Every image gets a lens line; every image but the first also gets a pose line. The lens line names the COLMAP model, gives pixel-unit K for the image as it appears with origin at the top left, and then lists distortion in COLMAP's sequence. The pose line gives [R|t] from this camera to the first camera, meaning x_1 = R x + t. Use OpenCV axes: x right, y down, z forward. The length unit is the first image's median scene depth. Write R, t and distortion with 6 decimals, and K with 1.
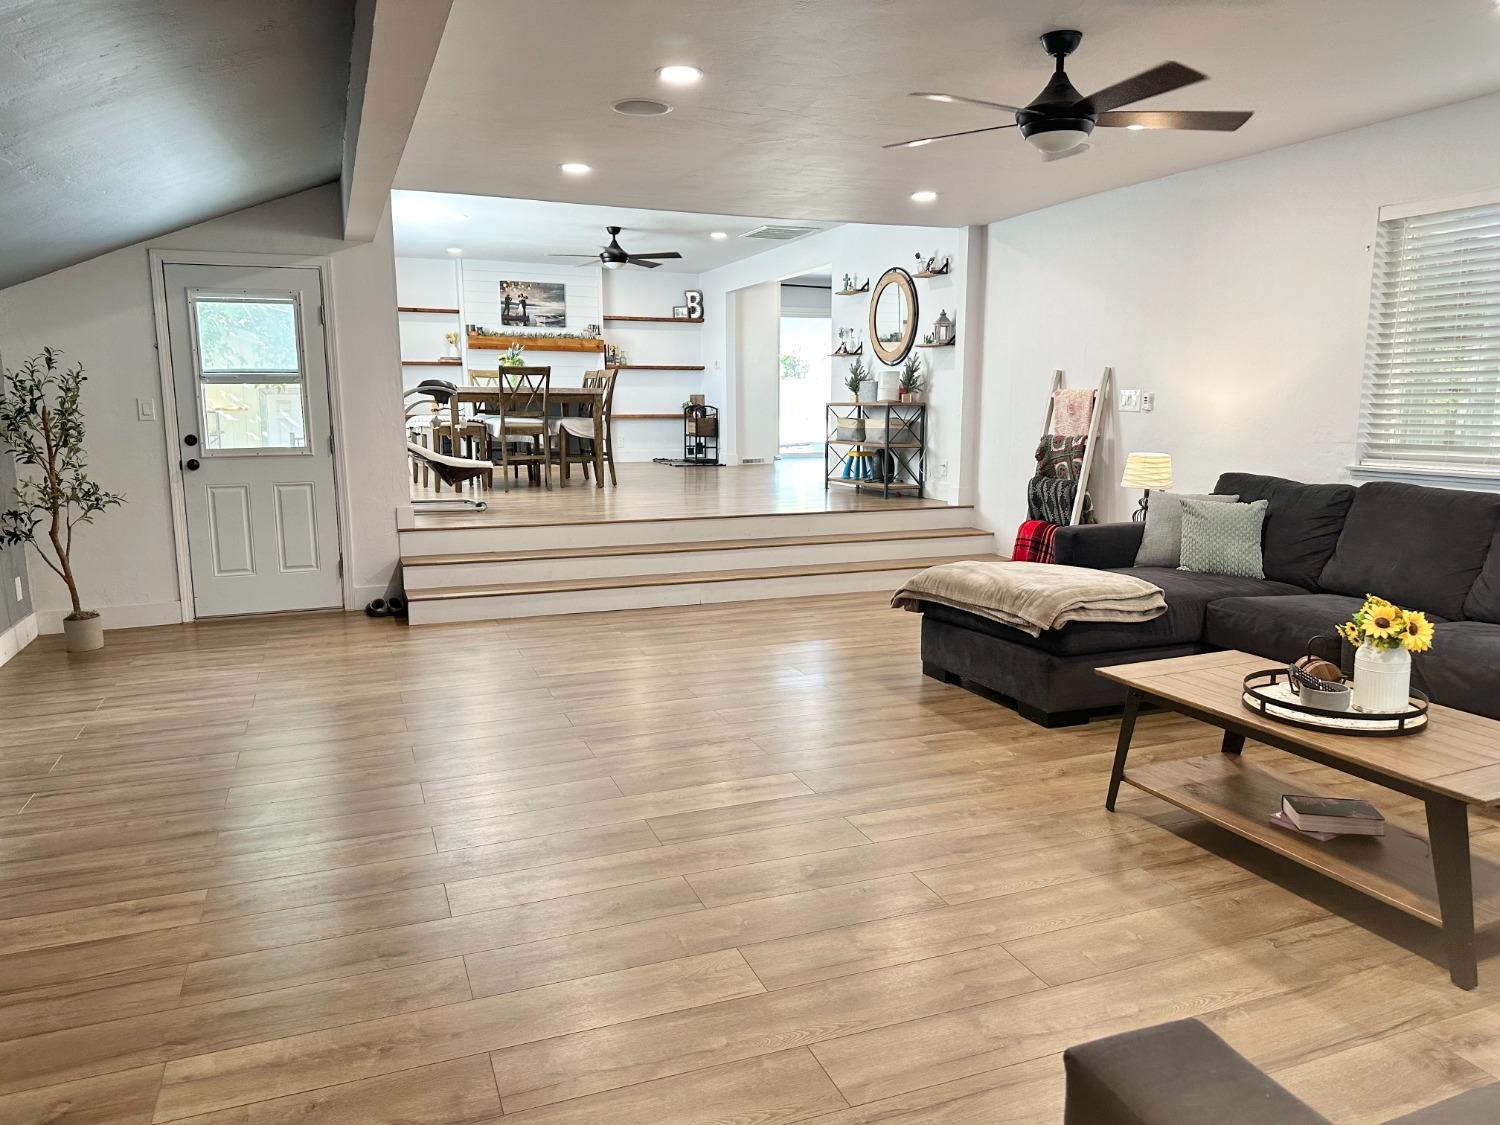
lens RADIAL K [[1042.8, 0, 755.5], [0, 1042.8, 567.9], [0, 0, 1]] dist [0.124247, -0.194571]
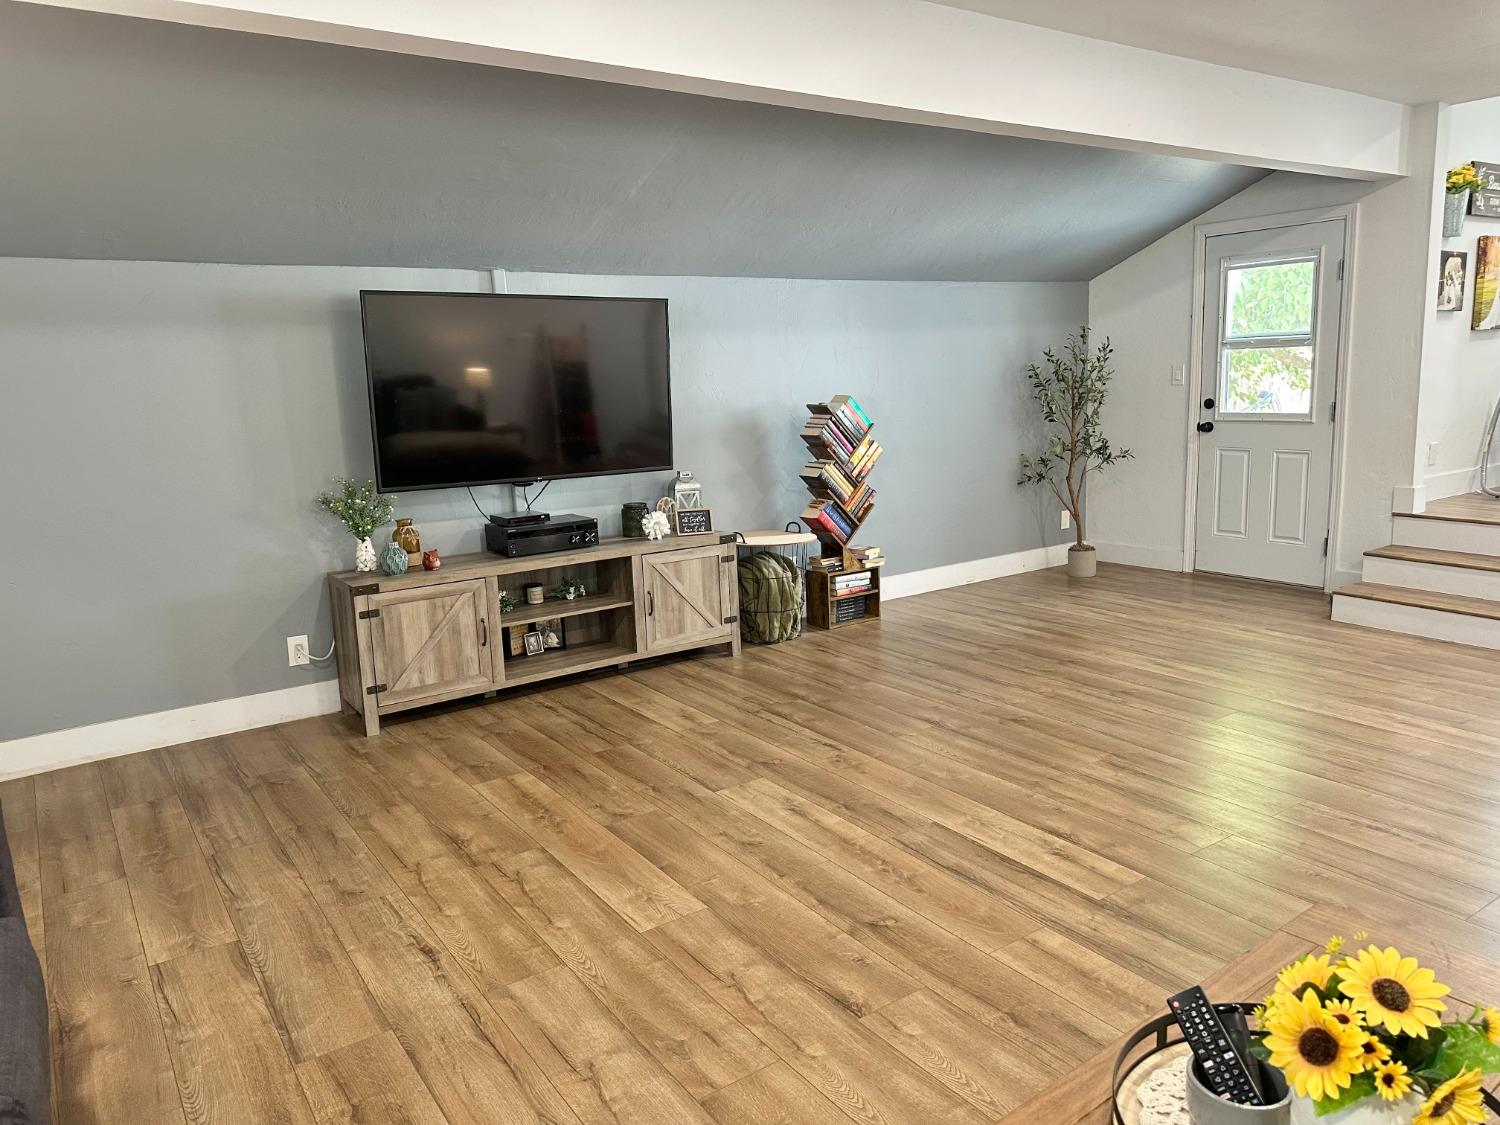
lens RADIAL K [[1042.8, 0, 755.5], [0, 1042.8, 567.9], [0, 0, 1]] dist [0.124247, -0.194571]
pose [[0.228111, 0.178528, -0.957127, 0.441732], [-0.122296, 0.980513, 0.153743, -0.072068], [0.965924, 0.081983, 0.245500, 0.339598]]
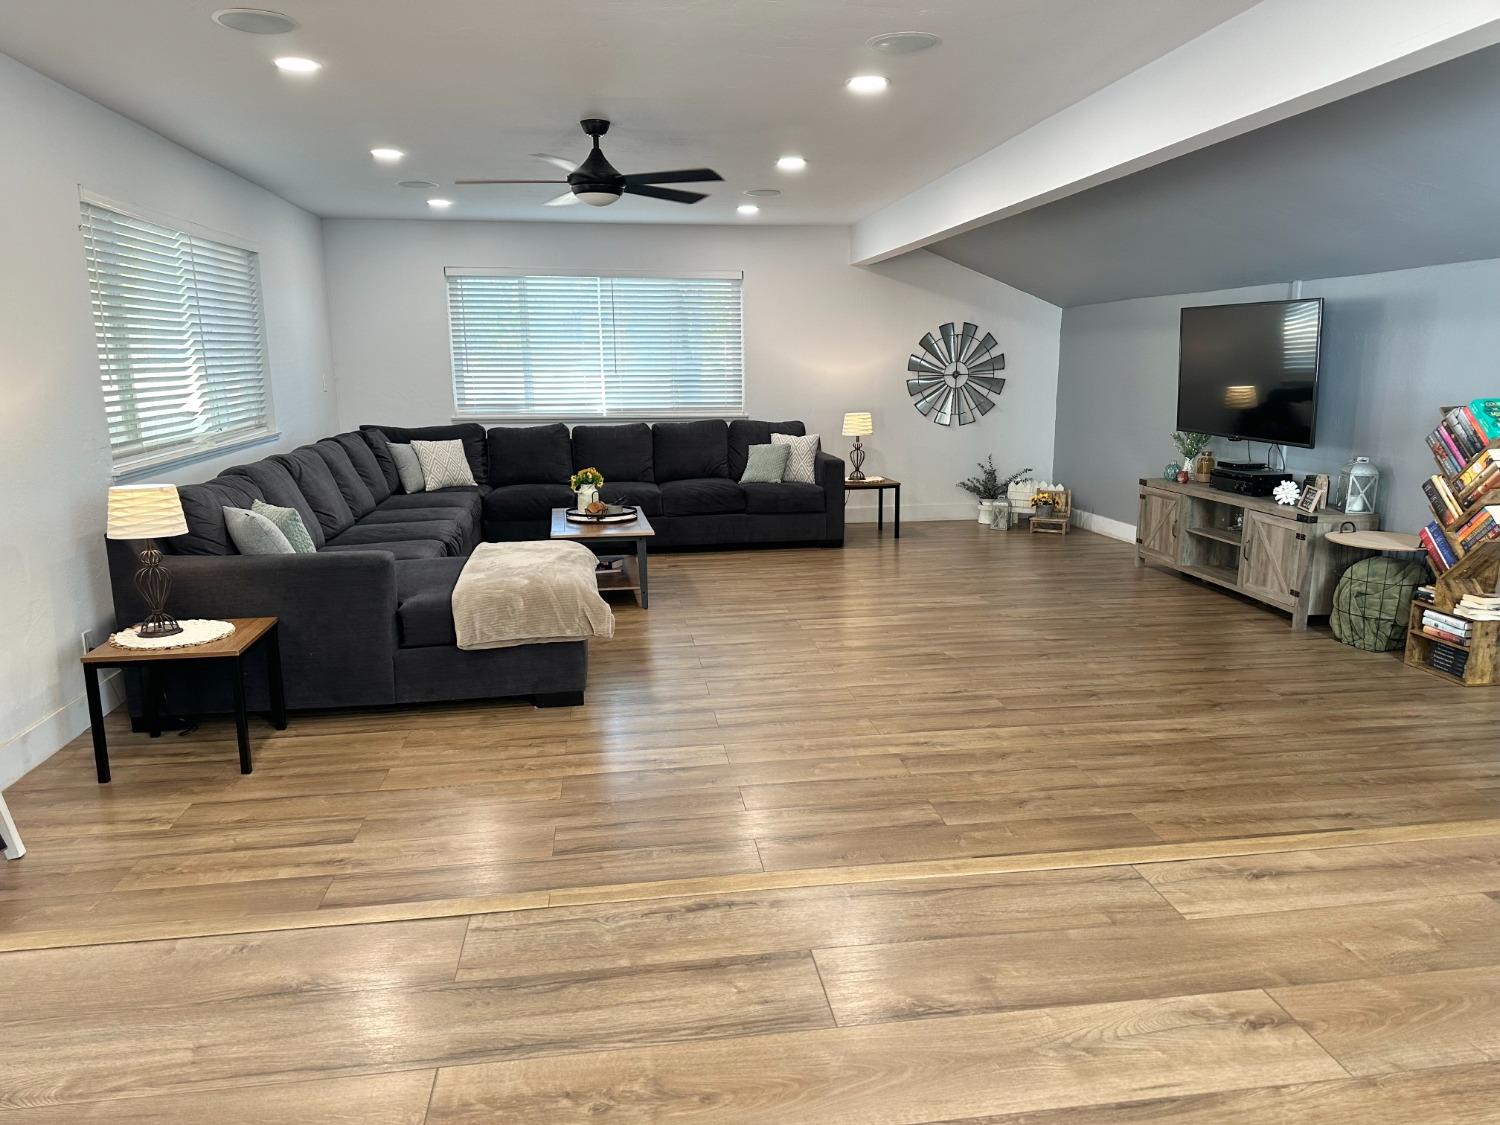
lens RADIAL K [[1042.8, 0, 755.5], [0, 1042.8, 567.9], [0, 0, 1]] dist [0.124247, -0.194571]
pose [[-0.971905, -0.035986, 0.232606, -0.164652], [0.047452, 0.937995, 0.343386, -0.275193], [-0.230540, 0.344776, -0.909935, 1.566276]]
